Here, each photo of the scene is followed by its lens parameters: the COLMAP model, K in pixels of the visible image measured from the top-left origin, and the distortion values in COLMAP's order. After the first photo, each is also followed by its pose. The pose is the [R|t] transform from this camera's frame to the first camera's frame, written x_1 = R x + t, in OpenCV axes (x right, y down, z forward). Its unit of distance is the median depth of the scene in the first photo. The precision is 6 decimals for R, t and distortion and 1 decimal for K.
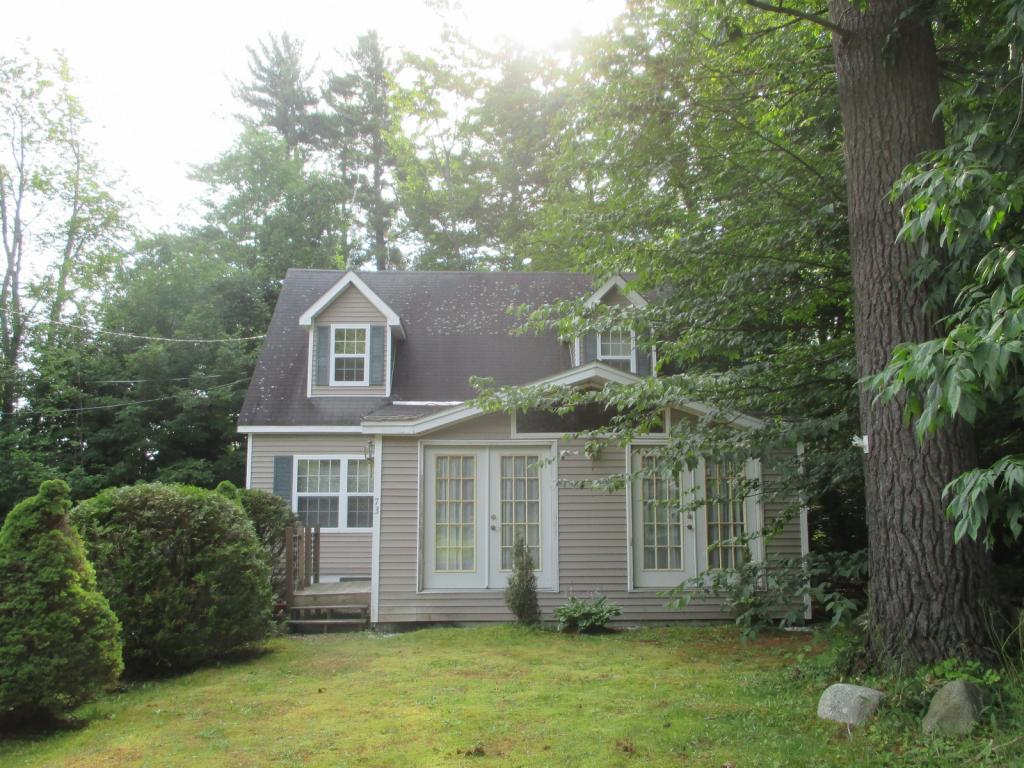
lens RADIAL K [[910.9, 0, 512.0], [0, 910.9, 384.0], [0, 0, 1]] dist [-0.067678, 0.015565]
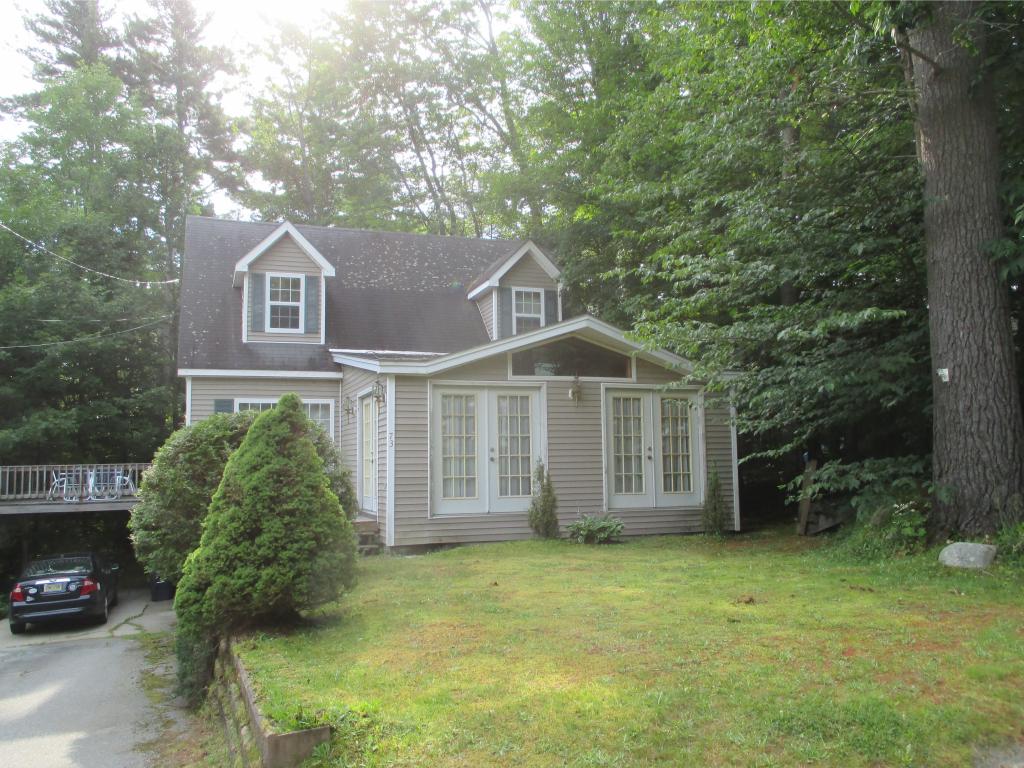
lens RADIAL K [[860.9, 0, 513.2], [0, 860.9, 390.6], [0, 0, 1]] dist [-0.077563, 0.066496]
pose [[0.954955, 0.014097, 0.296415, -0.311069], [-0.028026, 0.998691, 0.042797, 0.026965], [-0.295423, -0.049177, 0.954100, -0.019258]]
